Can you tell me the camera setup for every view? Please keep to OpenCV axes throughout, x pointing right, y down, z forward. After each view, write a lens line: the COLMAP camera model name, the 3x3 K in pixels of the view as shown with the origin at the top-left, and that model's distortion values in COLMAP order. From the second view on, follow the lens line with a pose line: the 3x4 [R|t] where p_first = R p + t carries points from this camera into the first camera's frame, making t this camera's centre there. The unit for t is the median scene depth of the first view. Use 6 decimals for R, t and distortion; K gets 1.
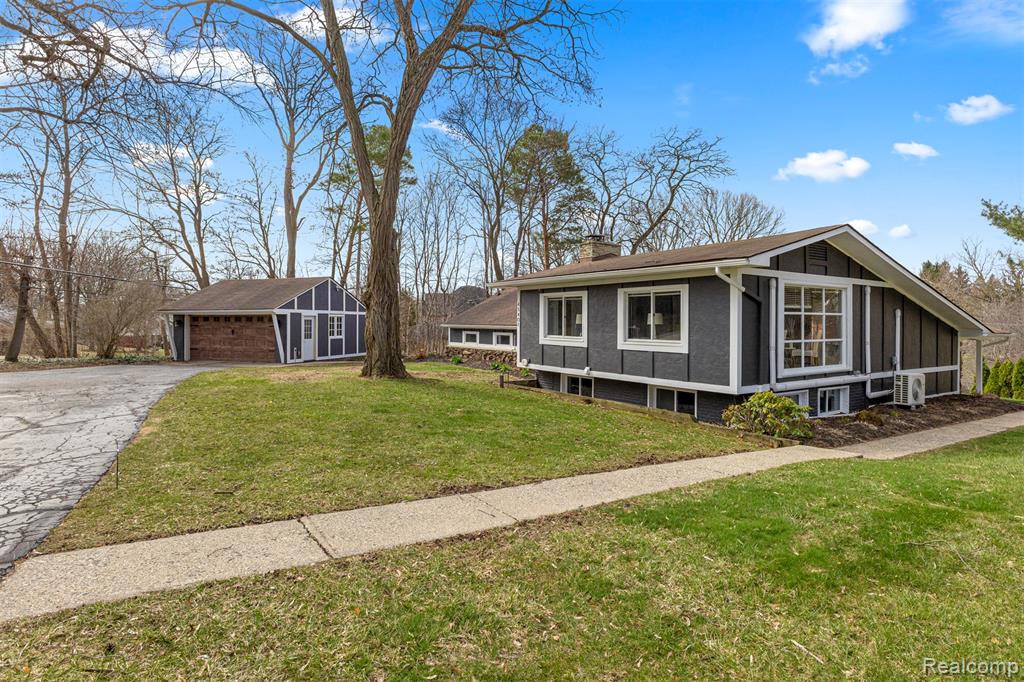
lens RADIAL K [[551.7, 0, 515.8], [0, 551.7, 319.5], [0, 0, 1]] dist [0.005935, -0.006212]
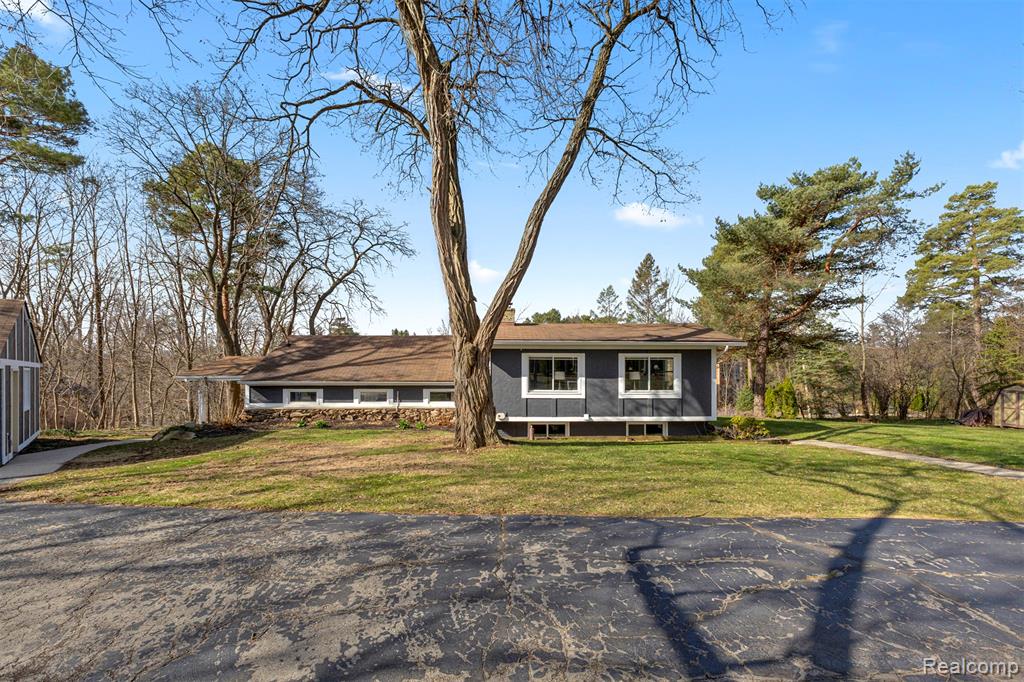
lens RADIAL K [[467.0, 0, 523.1], [0, 467.0, 380.0], [0, 0, 1]] dist [0.010087, 0.001312]
pose [[0.538115, -0.020484, 0.842623, -0.520643], [0.000623, 0.999714, 0.023905, -0.009816], [-0.842871, -0.012339, 0.537973, 0.343014]]
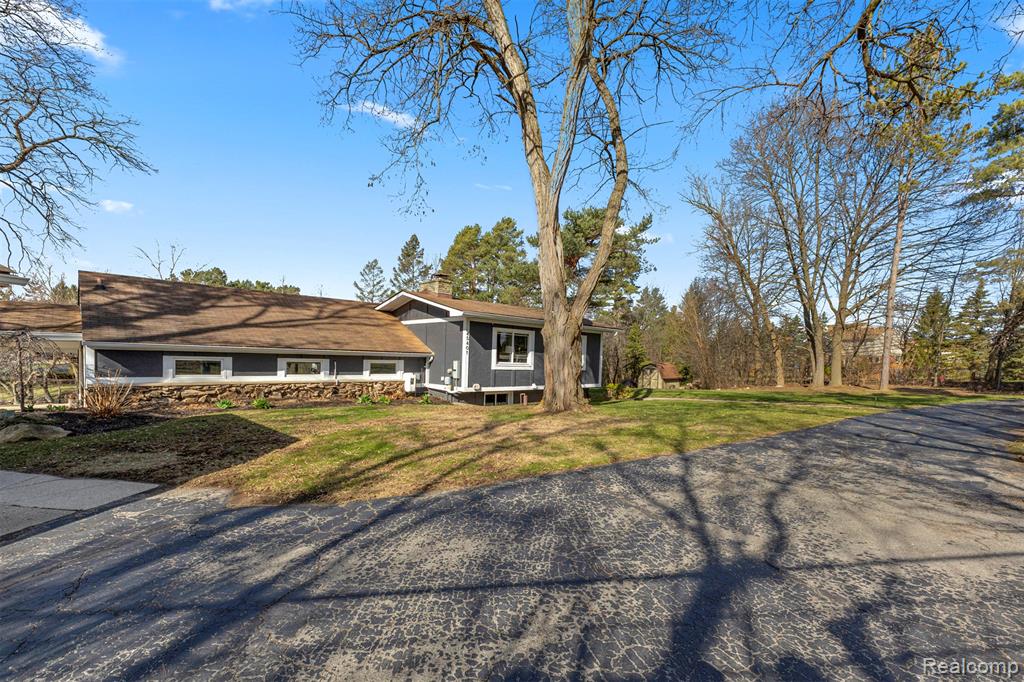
lens RADIAL K [[467.0, 0, 530.2], [0, 467.0, 381.8], [0, 0, 1]] dist [0.010087, 0.001312]
pose [[-0.193980, -0.062089, 0.979039, -0.667131], [-0.034014, 0.997821, 0.056541, 0.008183], [-0.980416, -0.022333, -0.195669, 0.775468]]
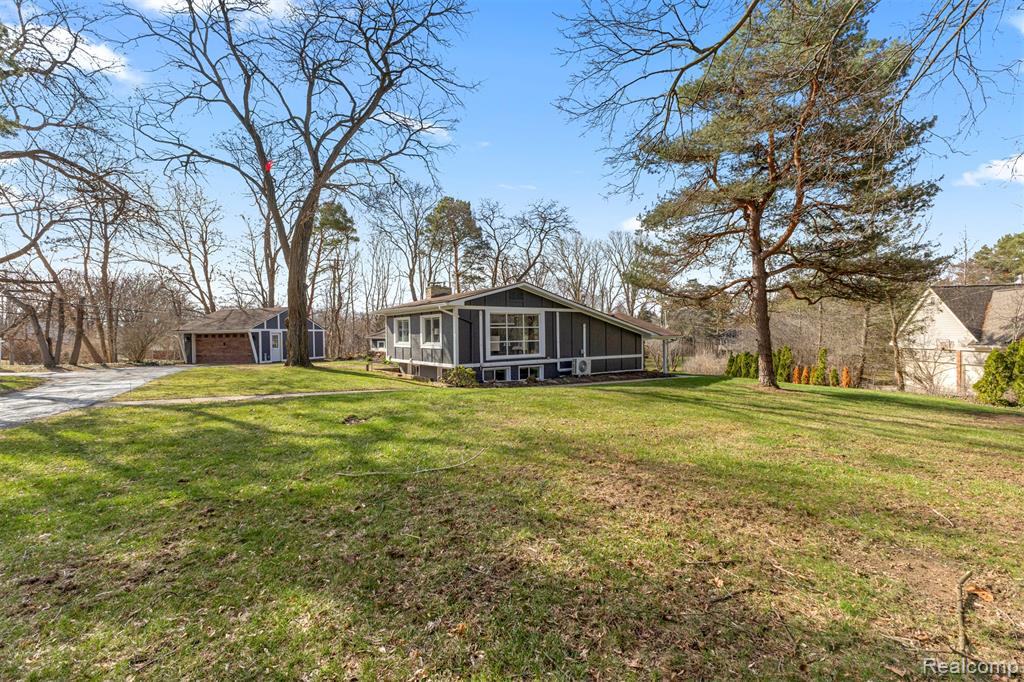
lens RADIAL K [[467.0, 0, 527.7], [0, 467.0, 334.9], [0, 0, 1]] dist [0.010087, 0.001312]
pose [[0.998671, -0.018894, 0.047957, 0.276150], [0.018501, 0.999792, 0.008626, 0.001264], [-0.048110, -0.007727, 0.998812, -0.353146]]
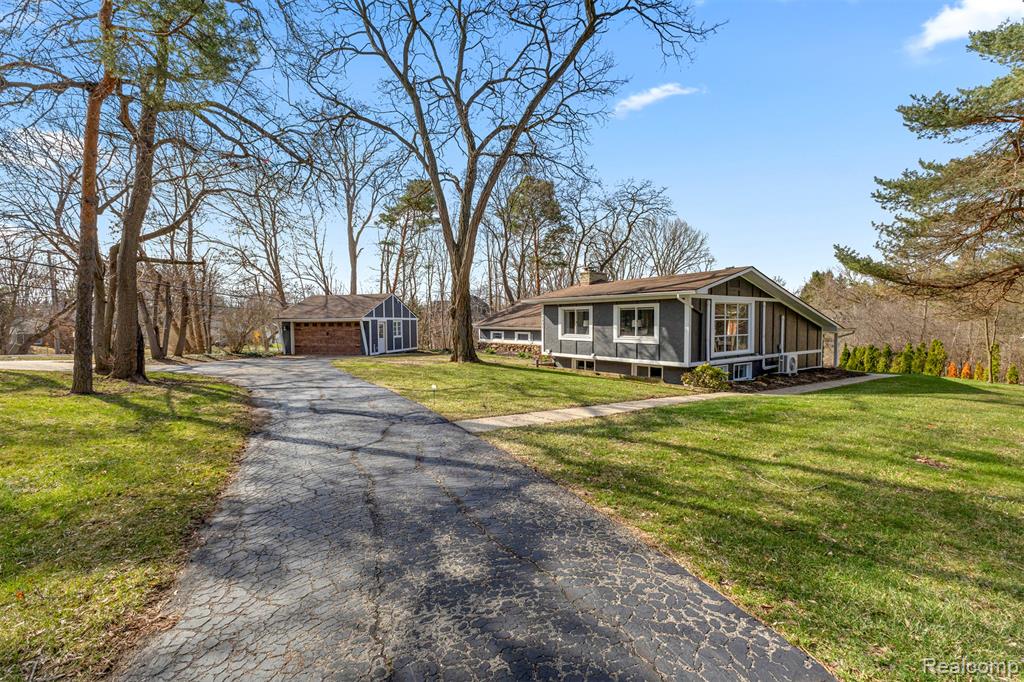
lens RADIAL K [[467.0, 0, 507.1], [0, 467.0, 336.6], [0, 0, 1]] dist [0.010087, 0.001312]
pose [[0.999039, -0.010850, 0.042458, -0.110444], [0.009358, 0.999337, 0.035185, -0.008030], [-0.042812, -0.034754, 0.998479, -0.214186]]
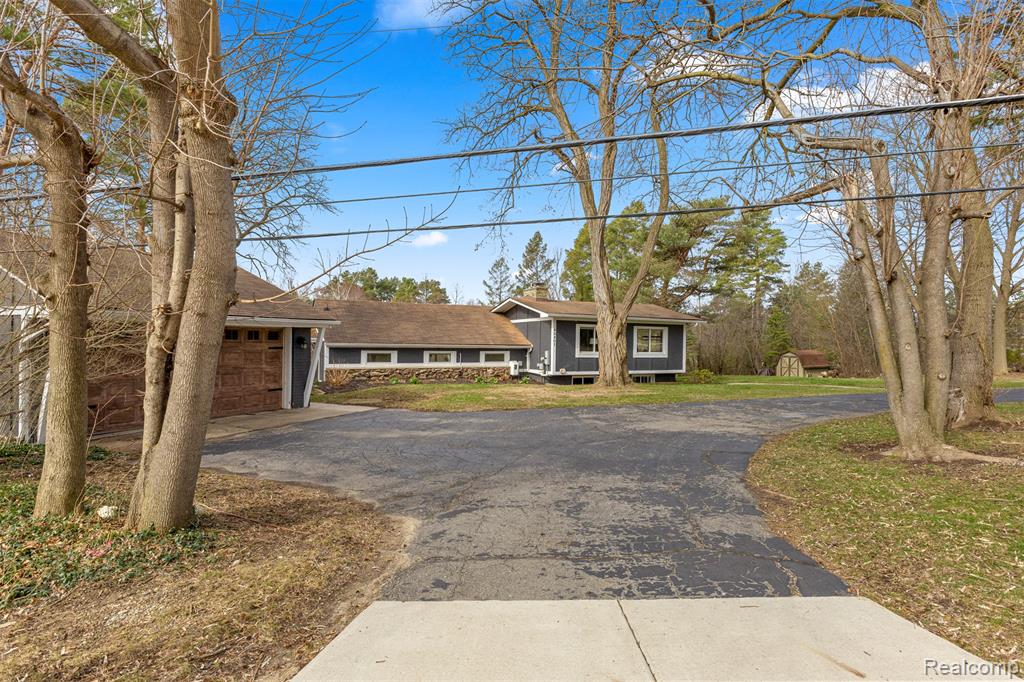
lens RADIAL K [[551.7, 0, 516.8], [0, 551.7, 346.6], [0, 0, 1]] dist [0.005935, -0.006212]
pose [[0.120992, -0.009420, 0.992609, -0.995684], [-0.014918, 0.999825, 0.011307, 0.000989], [-0.992541, -0.016176, 0.120830, 0.684120]]
